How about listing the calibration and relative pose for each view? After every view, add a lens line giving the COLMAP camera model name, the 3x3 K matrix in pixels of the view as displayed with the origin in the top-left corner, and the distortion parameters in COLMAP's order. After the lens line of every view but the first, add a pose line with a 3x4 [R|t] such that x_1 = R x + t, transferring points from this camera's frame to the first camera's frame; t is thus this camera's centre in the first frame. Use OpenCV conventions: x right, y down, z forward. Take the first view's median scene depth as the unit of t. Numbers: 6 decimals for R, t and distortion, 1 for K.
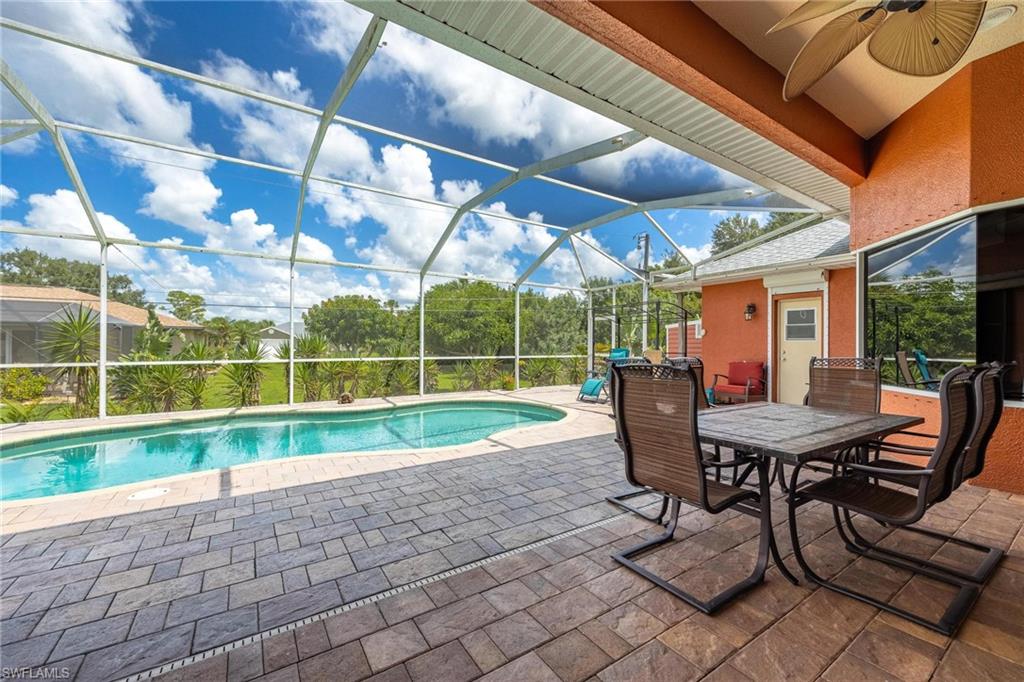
lens RADIAL K [[398.2, 0, 515.6], [0, 398.2, 343.8], [0, 0, 1]] dist [0.003736, 0.000185]
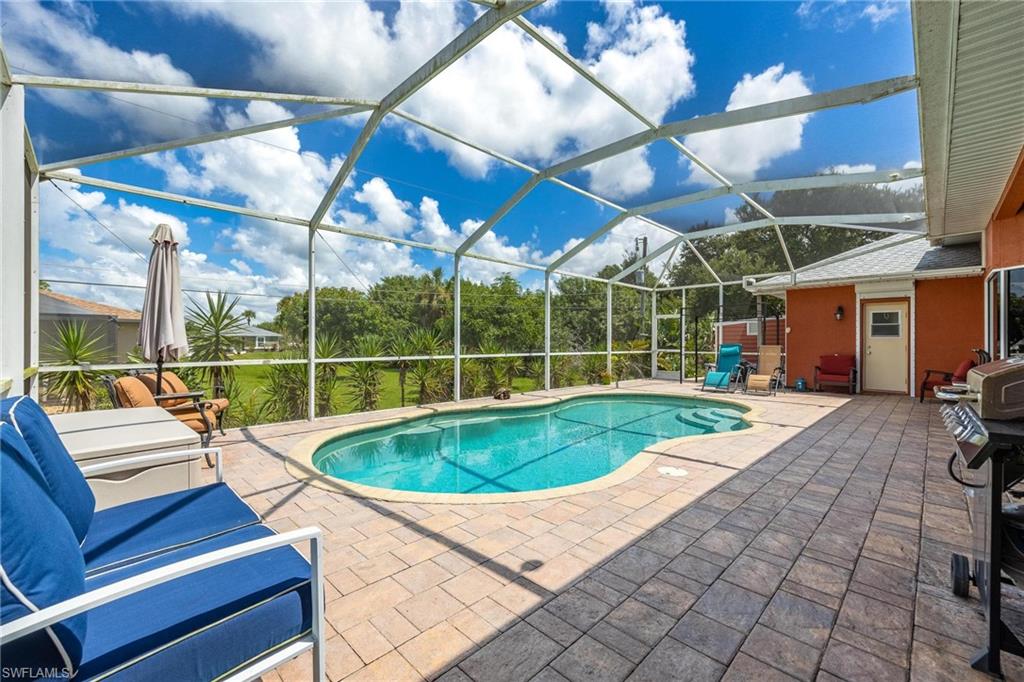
lens RADIAL K [[411.2, 0, 512.2], [0, 411.2, 343.1], [0, 0, 1]] dist [0.010421, 0.000249]
pose [[0.978930, -0.001177, 0.204191, -0.667082], [0.000724, 0.999997, 0.002291, 0.006413], [-0.204194, -0.002095, 0.978928, -0.013374]]
